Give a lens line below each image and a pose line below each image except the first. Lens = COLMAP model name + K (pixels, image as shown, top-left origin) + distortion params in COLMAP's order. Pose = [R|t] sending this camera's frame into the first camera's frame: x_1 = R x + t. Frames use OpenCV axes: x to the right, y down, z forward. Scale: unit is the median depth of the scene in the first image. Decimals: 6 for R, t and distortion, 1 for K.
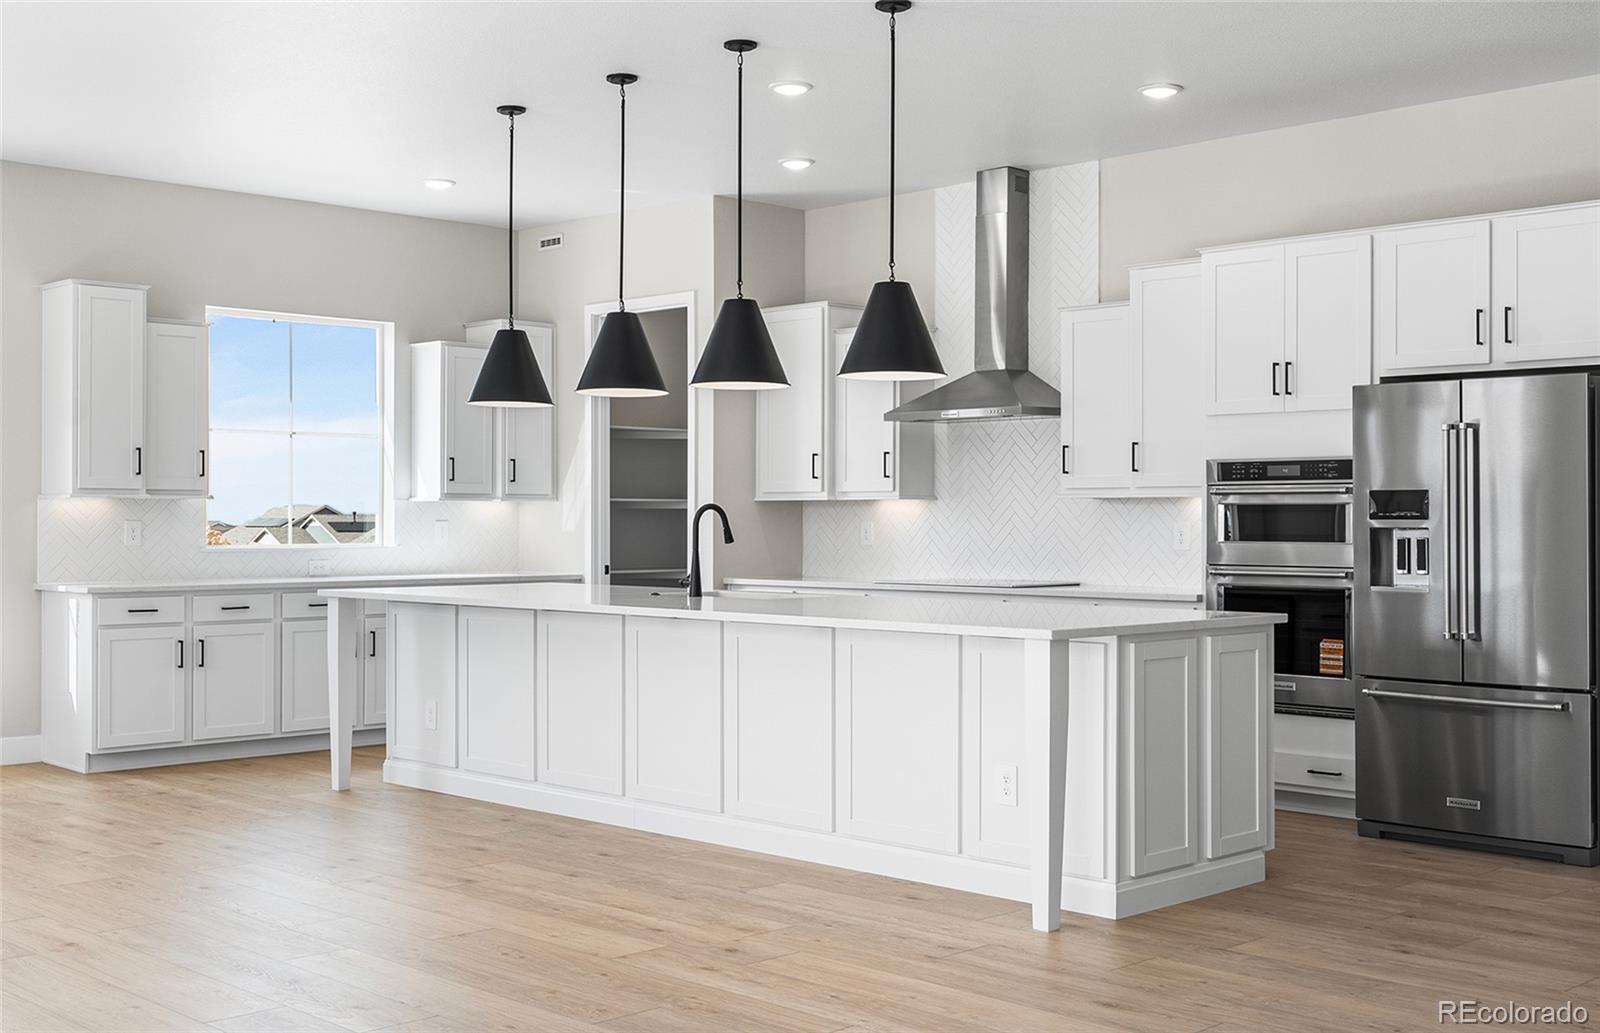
lens RADIAL K [[1821.9, 0, 792.6], [0, 1821.9, 513.5], [0, 0, 1]] dist [-0.009236, 0.000000]
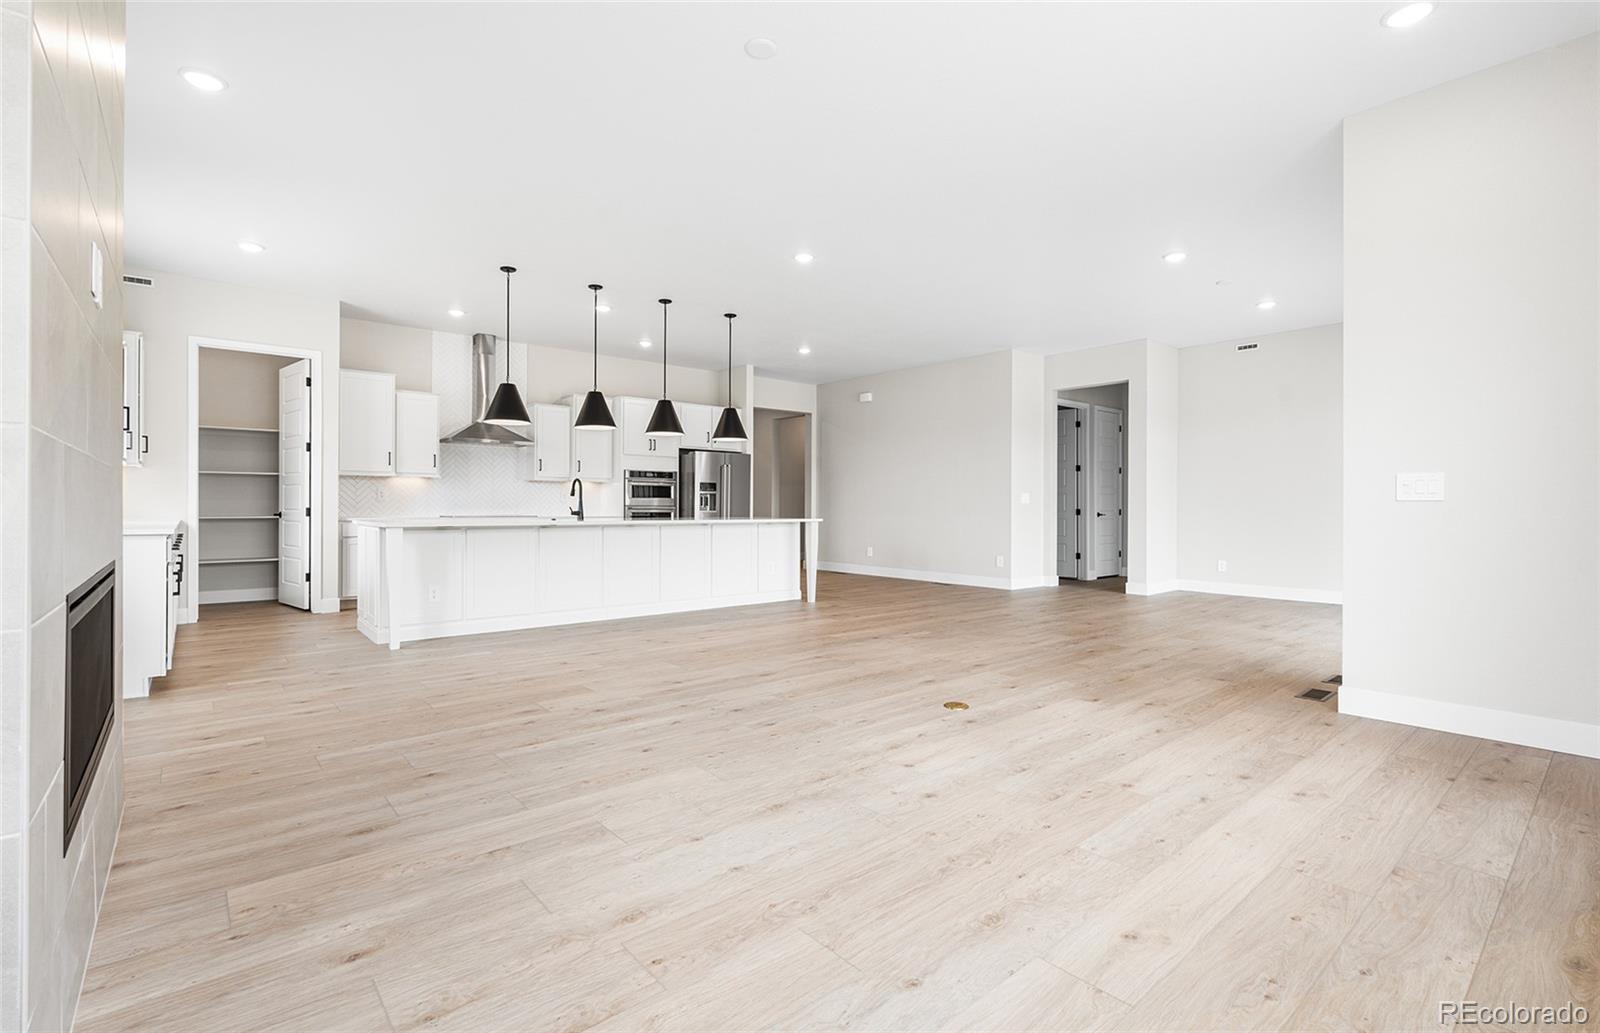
lens RADIAL K [[724.9, 0, 793.5], [0, 724.9, 514.2], [0, 0, 1]] dist [0.000726, -0.000914]
pose [[0.081310, -0.012441, 0.996611, -0.901197], [-0.008127, 0.999881, 0.013145, 0.024532], [-0.996656, -0.009168, 0.081200, 0.640876]]
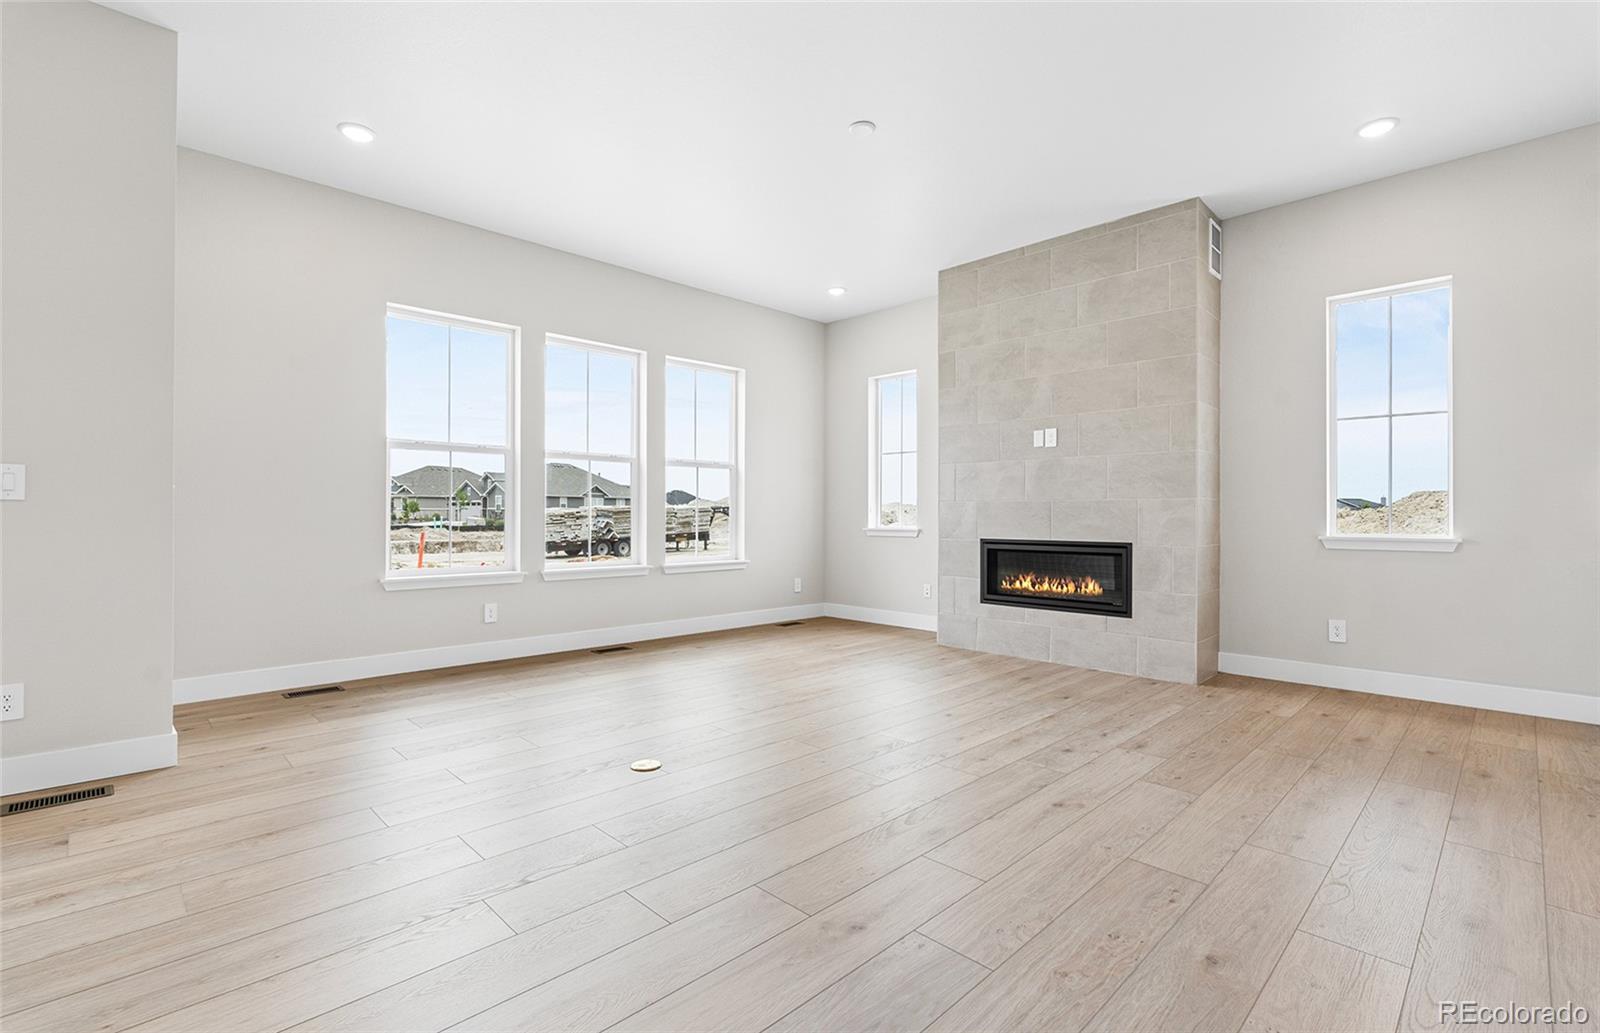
lens RADIAL K [[724.9, 0, 792.3], [0, 724.9, 514.9], [0, 0, 1]] dist [0.000726, -0.000914]
pose [[-0.011608, -0.002814, -0.999929, -0.026590], [0.001844, 0.999994, -0.002836, 0.026747], [0.999931, -0.001877, -0.011603, 0.653367]]
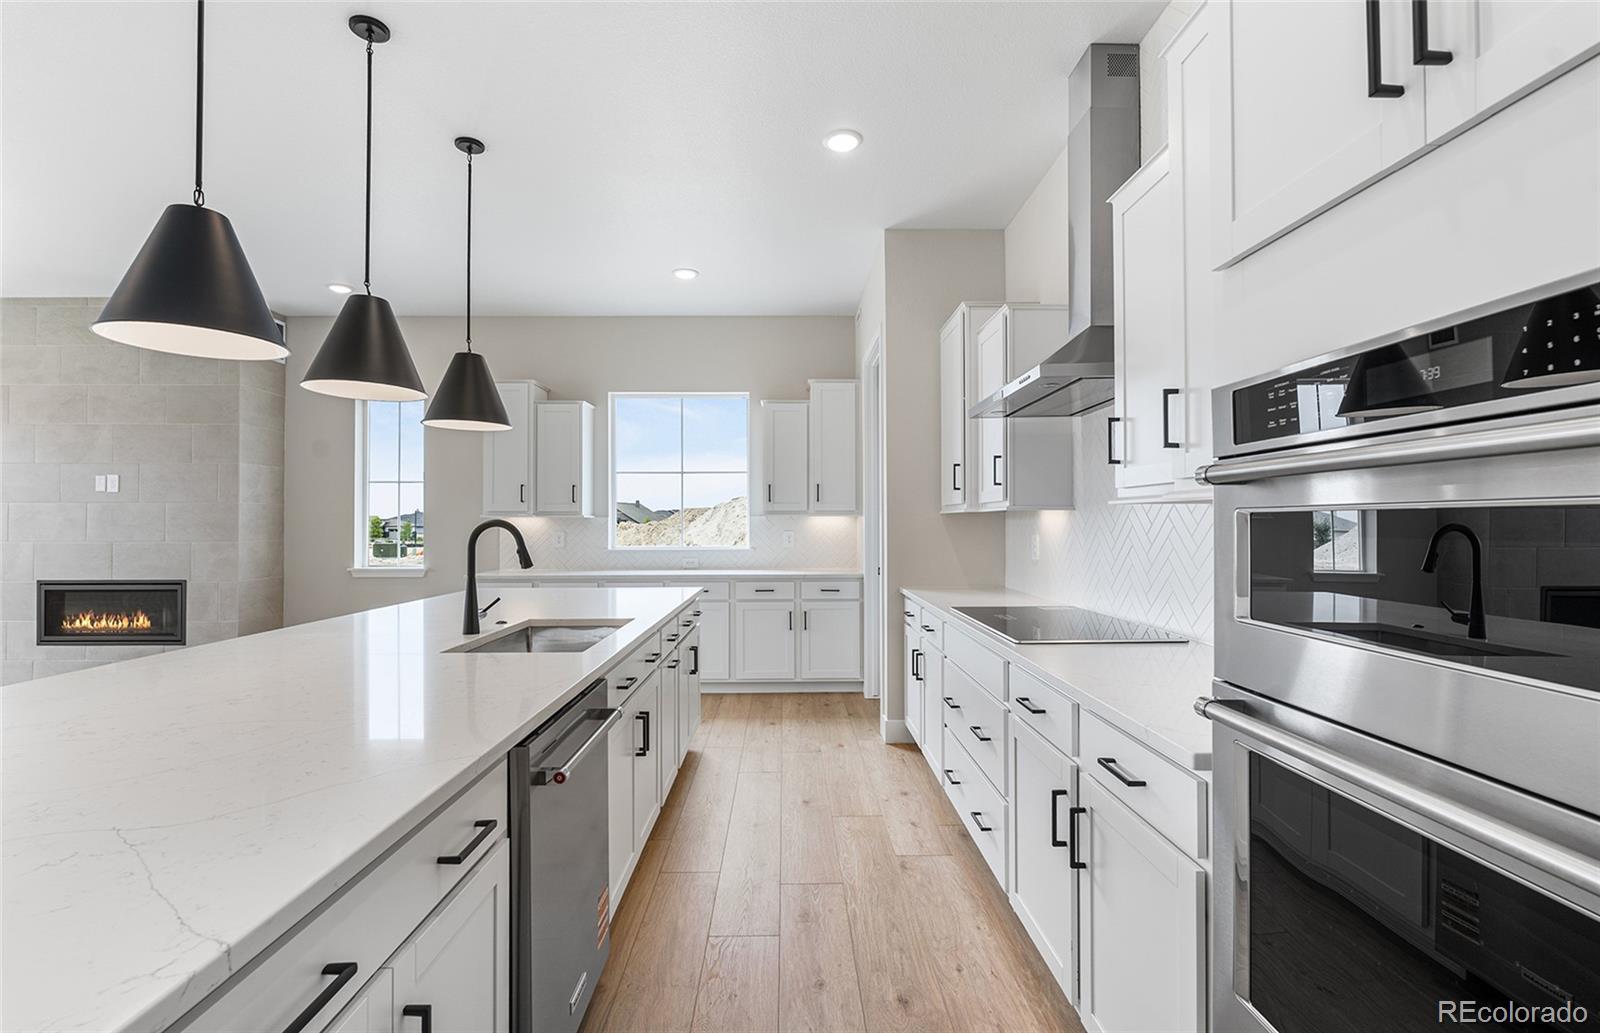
lens RADIAL K [[724.9, 0, 949.2], [0, 724.9, 534.0], [0, 0, 1]] dist [0.000726, -0.000914]
pose [[0.714098, -0.010095, -0.699973, 0.379233], [0.005648, 0.999947, -0.008659, 0.014900], [0.700023, 0.002230, 0.714117, 0.945612]]
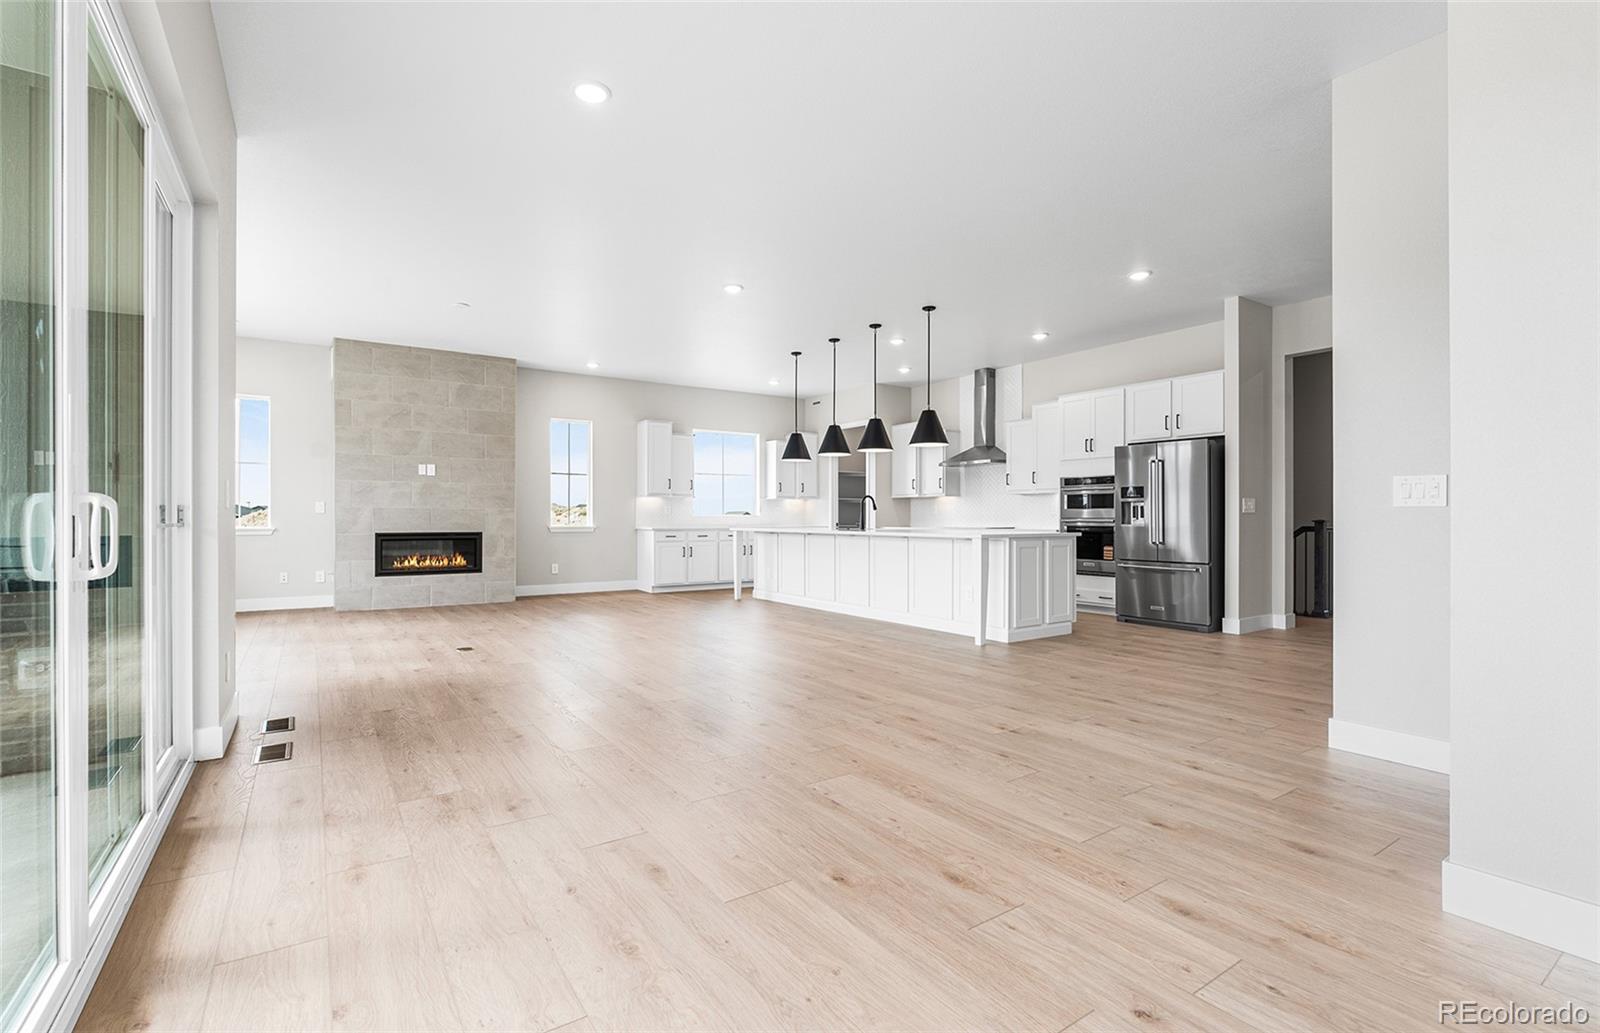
lens RADIAL K [[724.9, 0, 797.4], [0, 724.9, 516.9], [0, 0, 1]] dist [0.000726, -0.000914]
pose [[0.983302, -0.000866, -0.181978, 0.047426], [0.001370, 0.999996, 0.002639, 0.023326], [0.181975, -0.002844, 0.983299, -0.082924]]
